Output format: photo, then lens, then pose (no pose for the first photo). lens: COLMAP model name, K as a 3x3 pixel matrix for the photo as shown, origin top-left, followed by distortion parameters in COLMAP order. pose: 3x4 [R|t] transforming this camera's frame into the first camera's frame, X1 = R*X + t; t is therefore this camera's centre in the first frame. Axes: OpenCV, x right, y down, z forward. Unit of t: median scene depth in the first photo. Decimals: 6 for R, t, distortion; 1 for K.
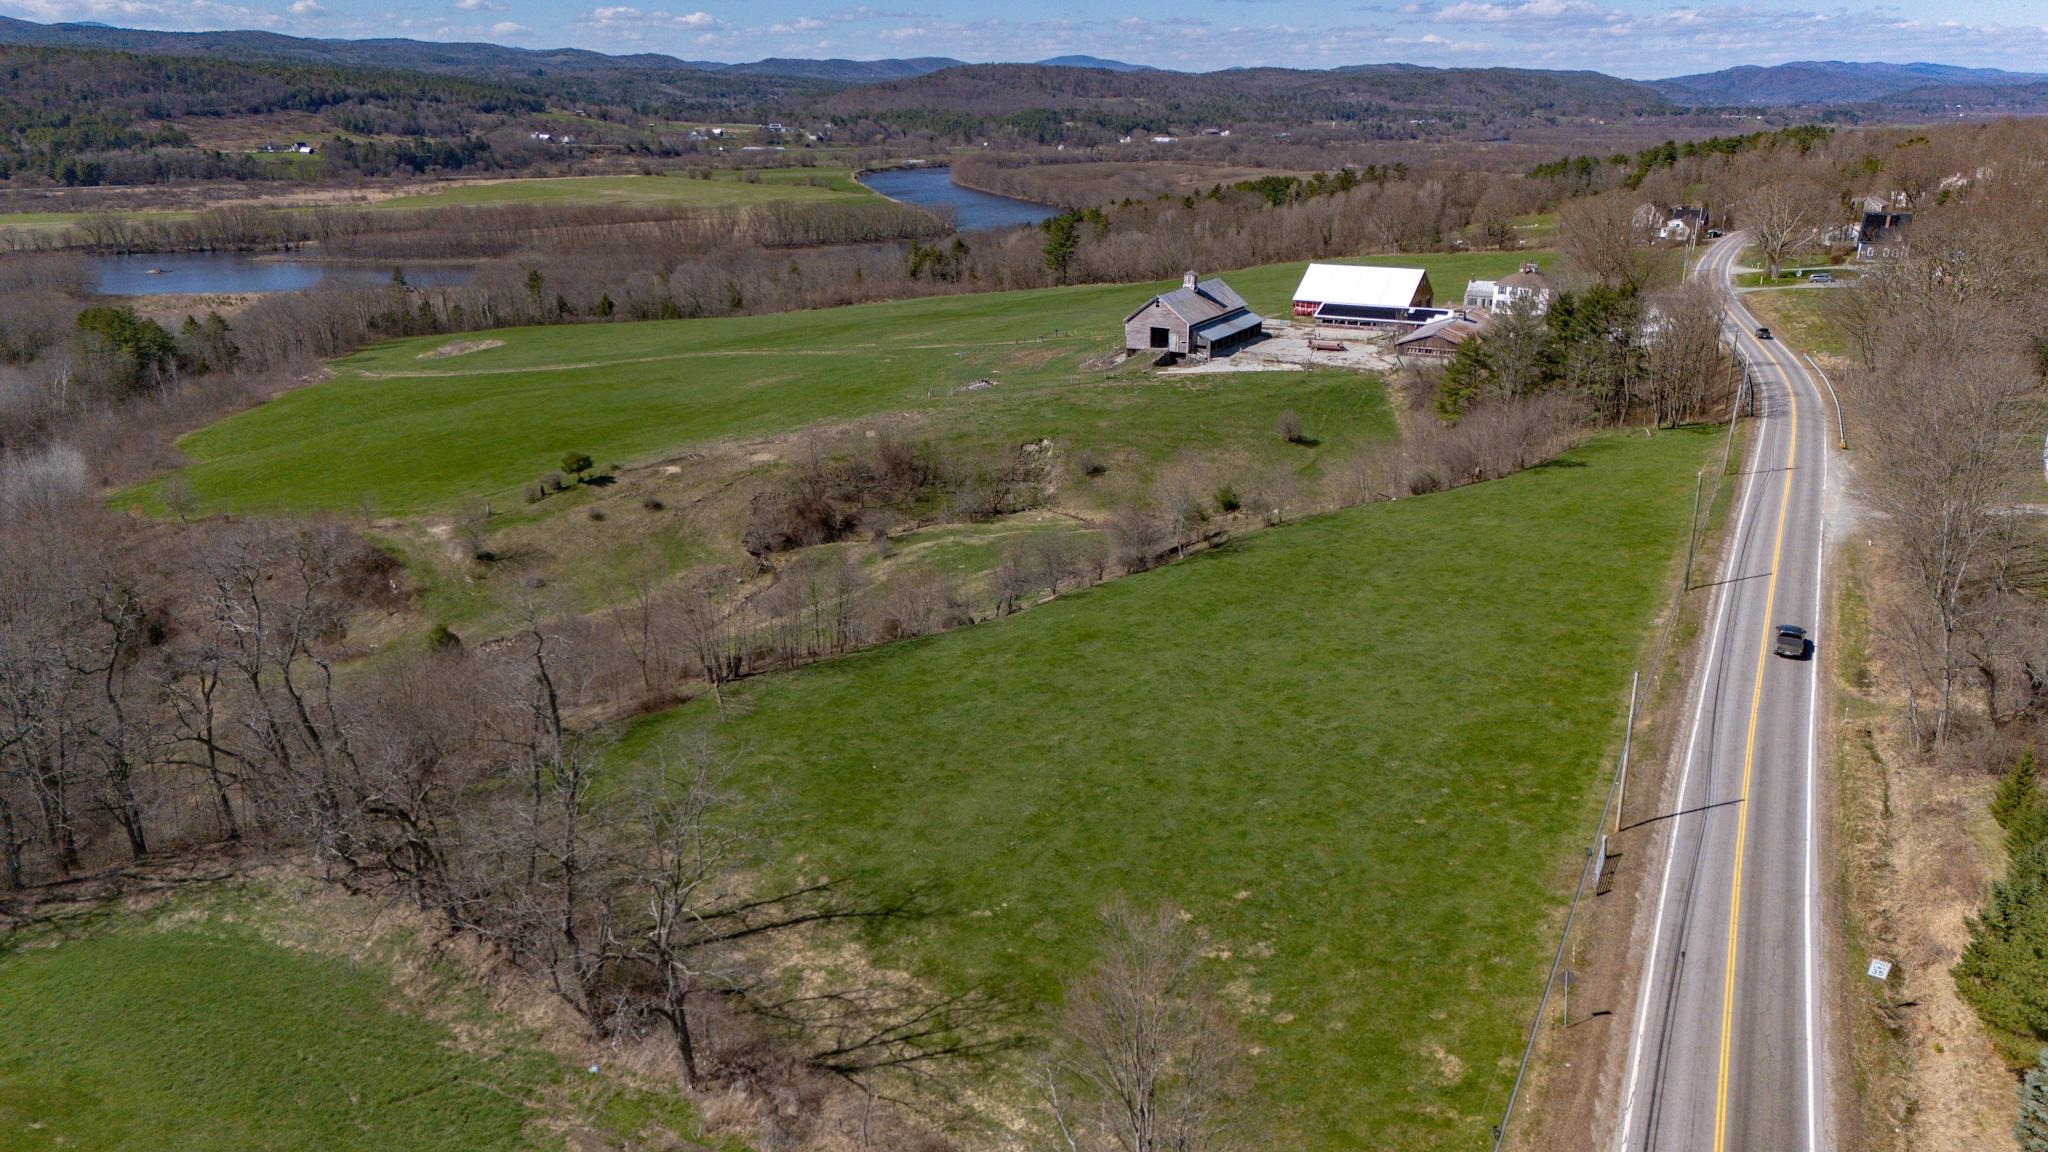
lens RADIAL K [[1463.8, 0, 1013.4], [0, 1463.8, 585.0], [0, 0, 1]] dist [0.076615, -0.077838]
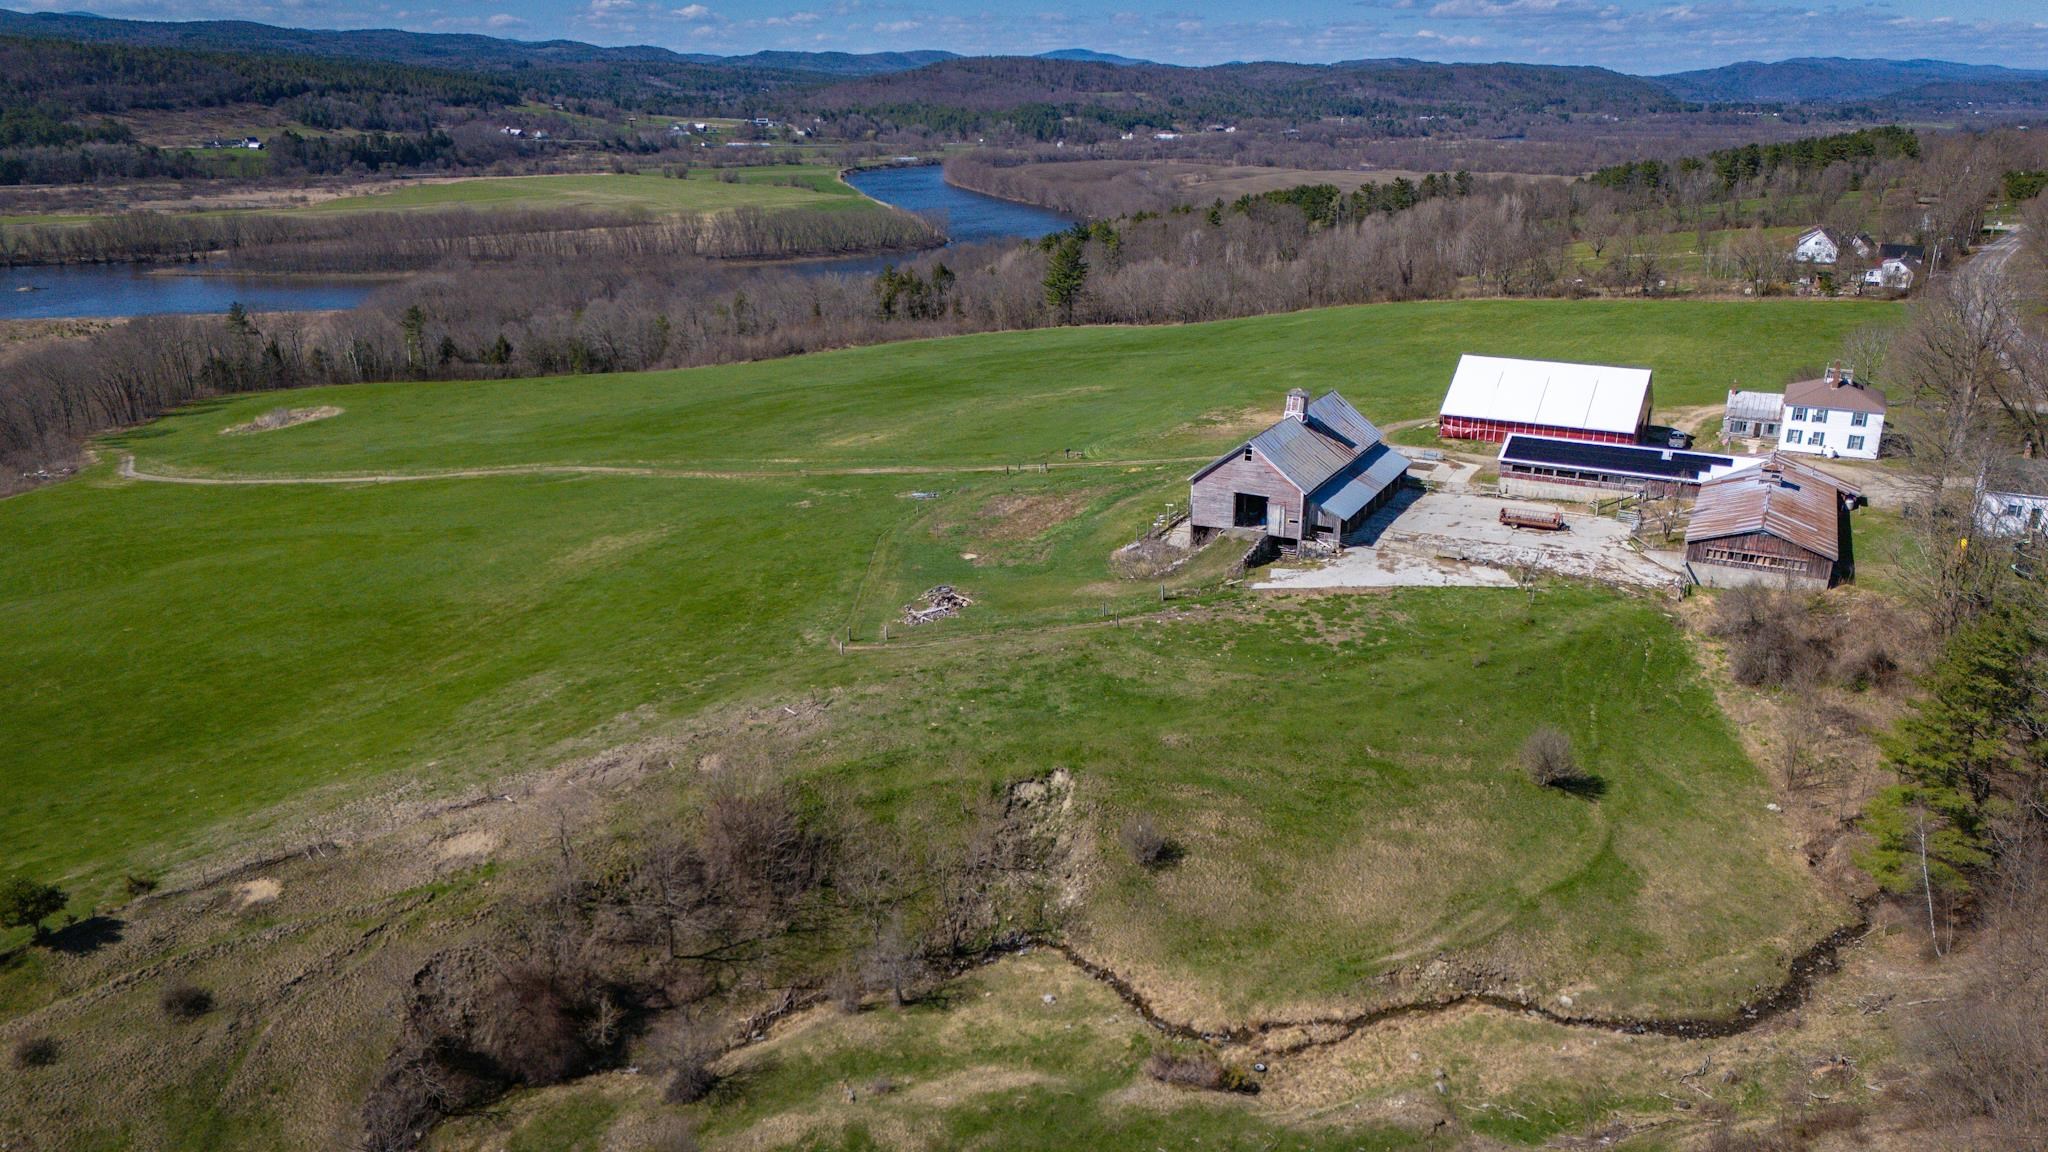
lens RADIAL K [[1463.8, 0, 1021.3], [0, 1463.8, 568.1], [0, 0, 1]] dist [0.076615, -0.077838]
pose [[0.999975, 0.000741, 0.007090, 0.000556], [-0.000696, 0.999979, -0.006413, -0.018746], [-0.007095, 0.006408, 0.999954, 0.055203]]
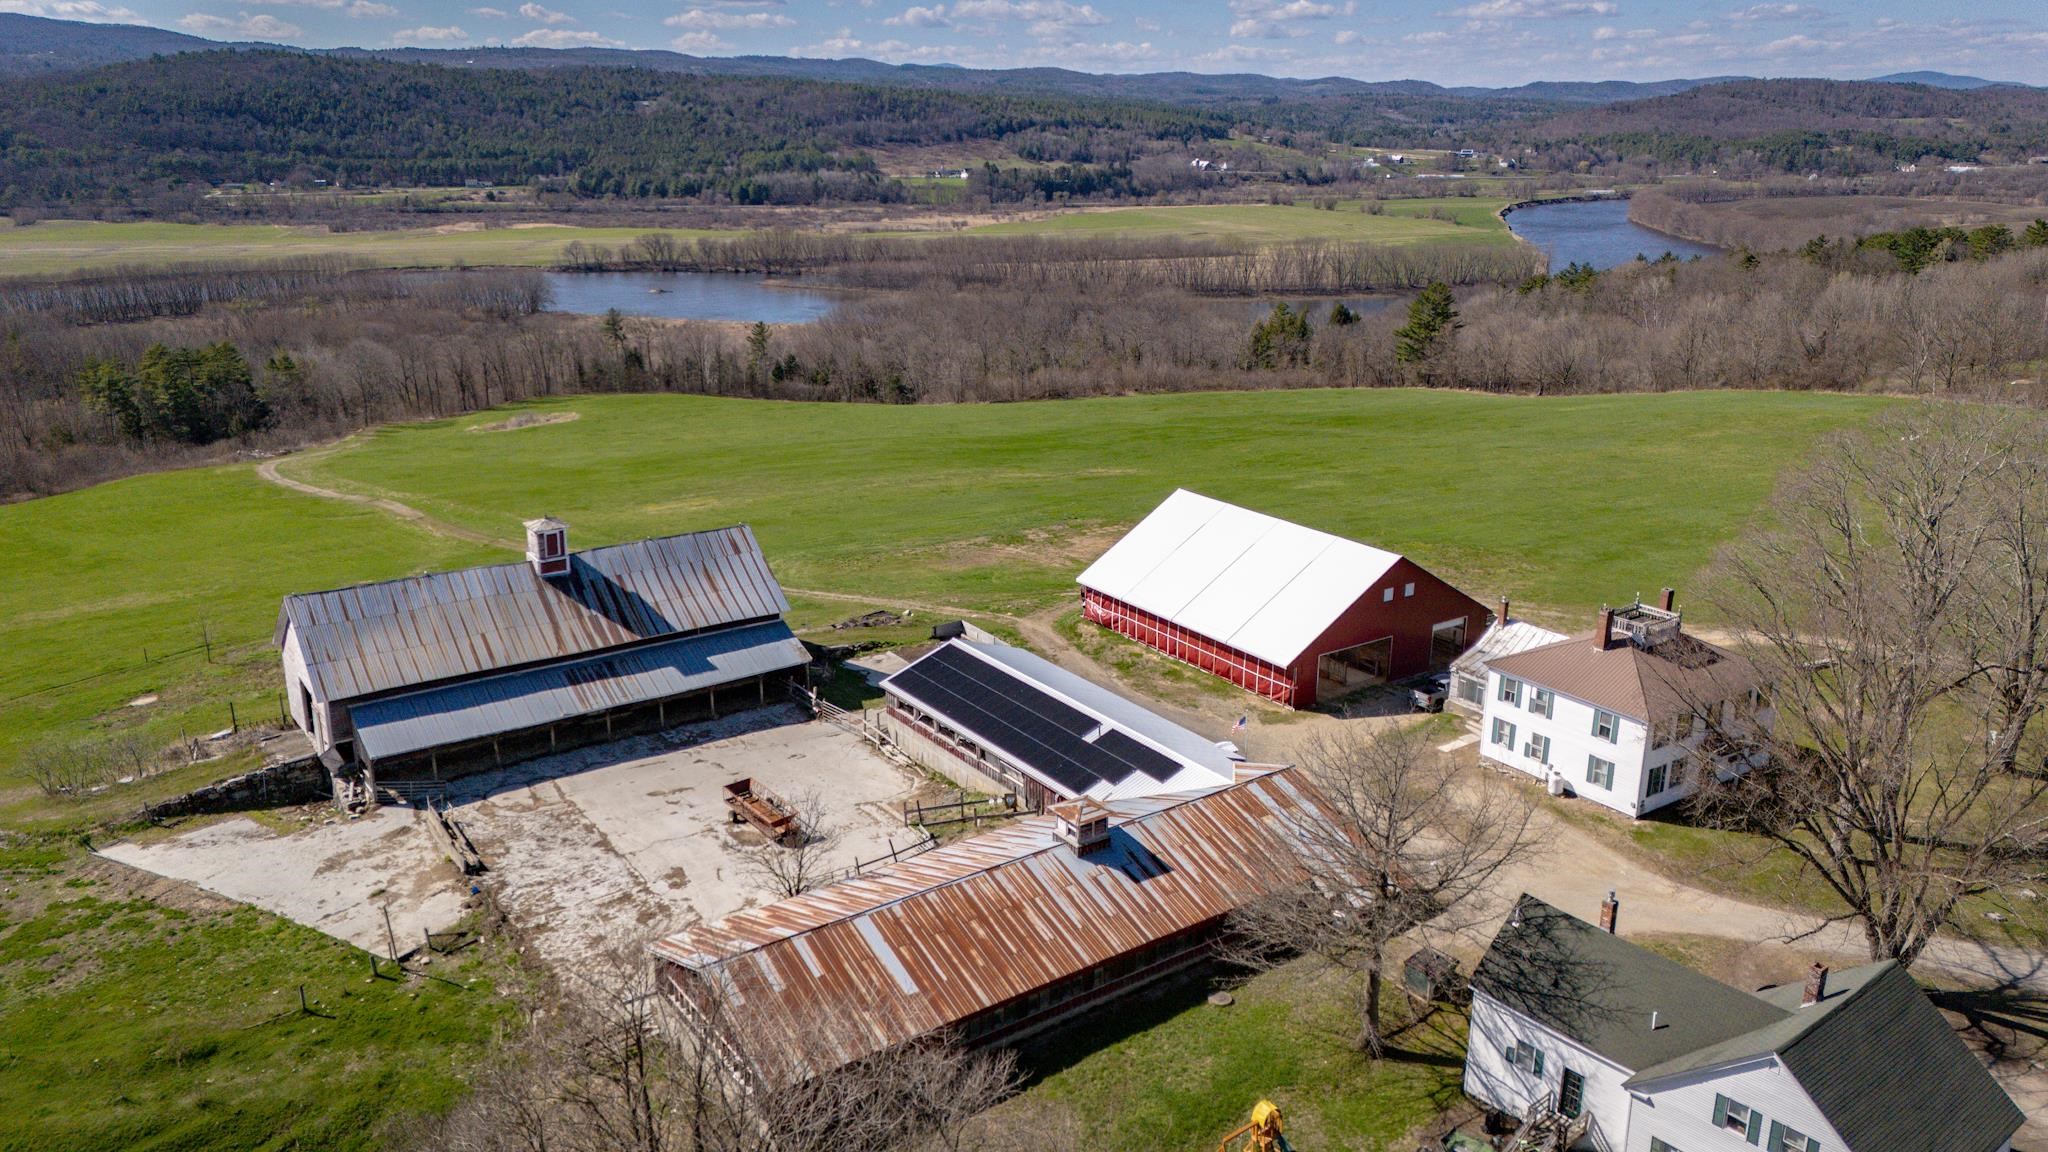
lens RADIAL K [[1463.8, 0, 1033.0], [0, 1463.8, 591.6], [0, 0, 1]] dist [0.076615, -0.077838]
pose [[0.887509, 0.139275, -0.439238, 0.051752], [-0.145188, 0.989196, 0.020295, -0.030322], [0.437319, 0.045760, 0.898142, 0.102781]]
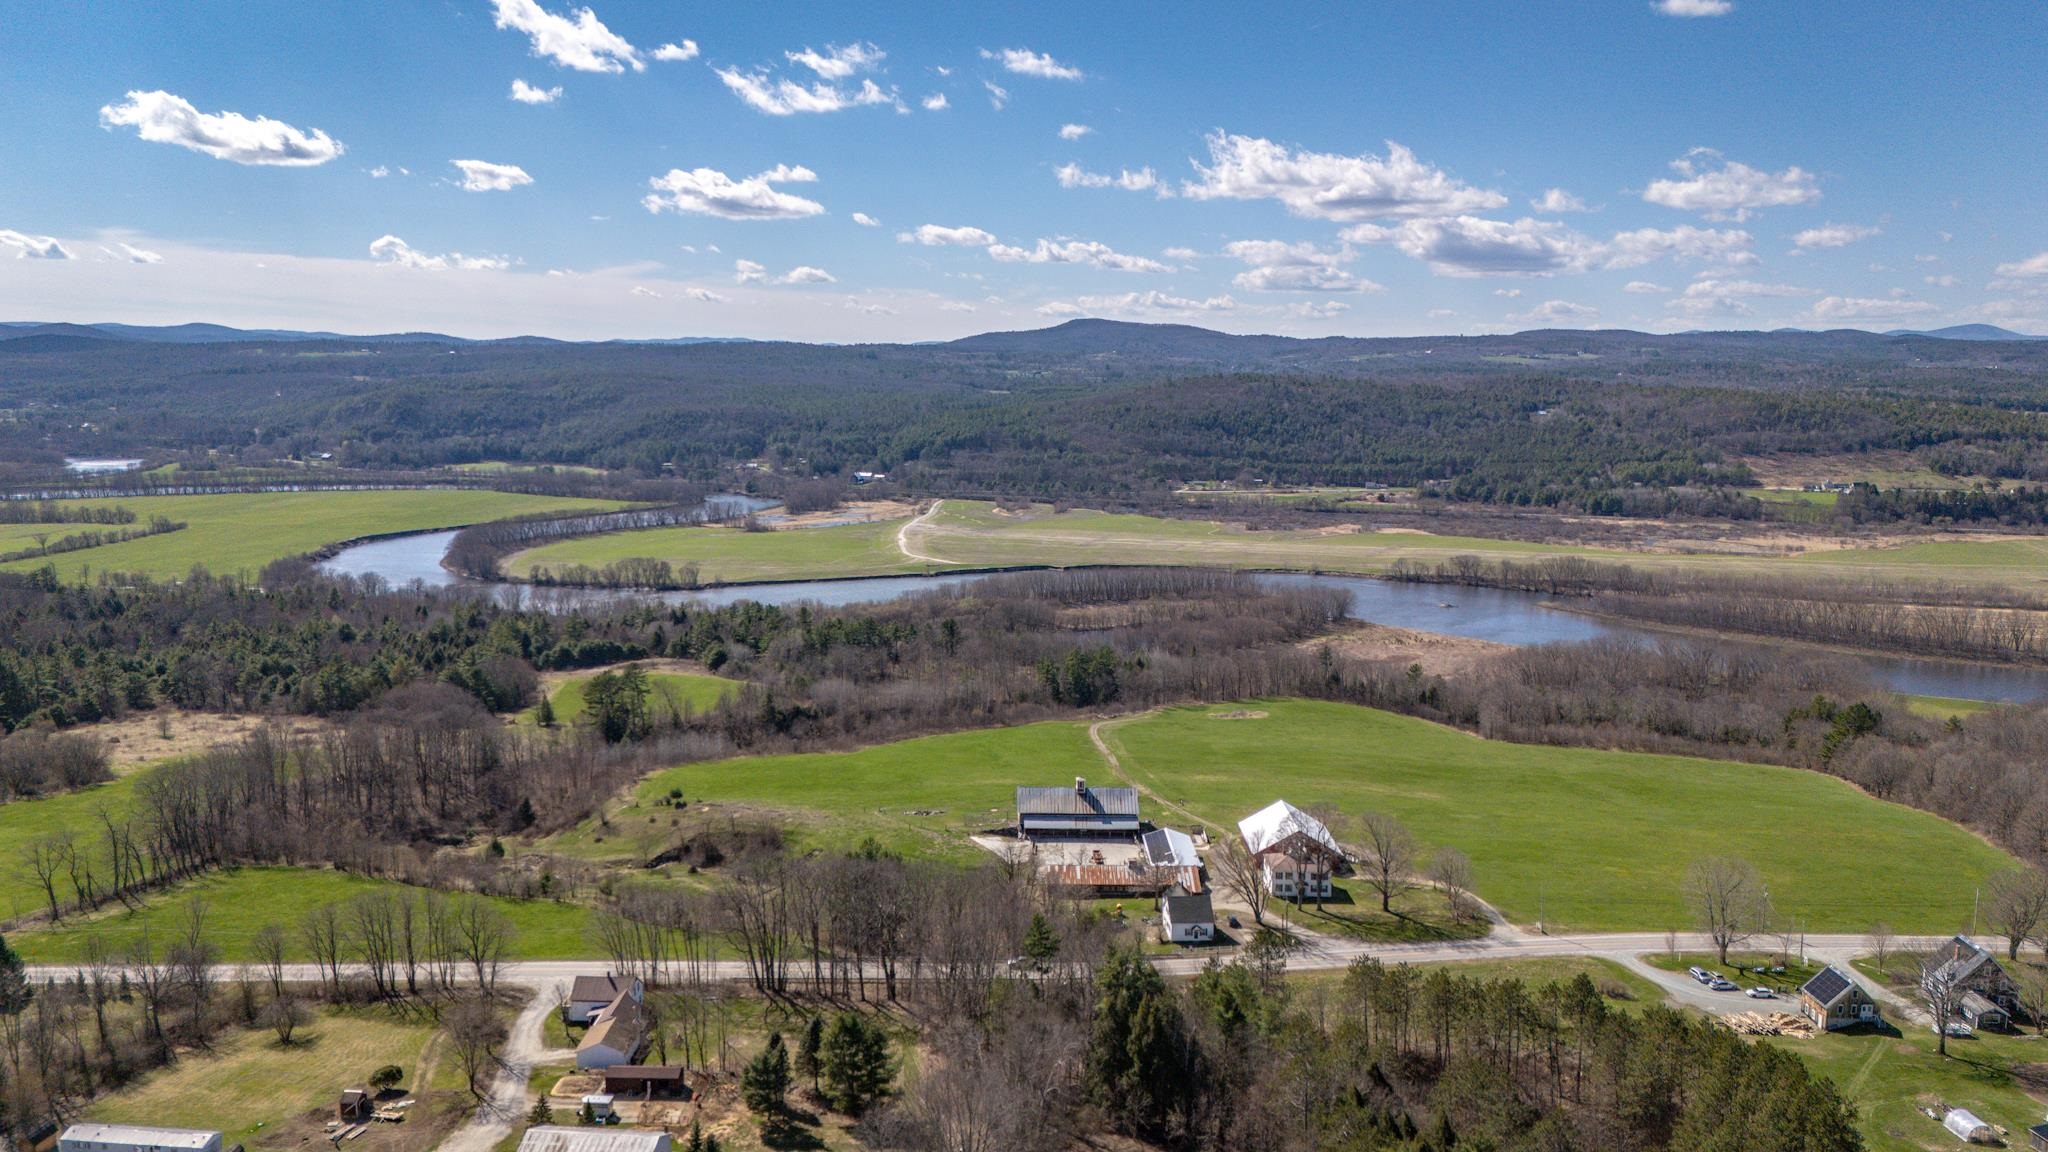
lens RADIAL K [[1463.8, 0, 1007.8], [0, 1463.8, 569.9], [0, 0, 1]] dist [0.076615, -0.077838]
pose [[0.445818, 0.111901, -0.888101, 0.171241], [-0.284045, 0.958563, -0.021809, -0.047253], [0.848861, 0.261984, 0.459130, 0.040468]]
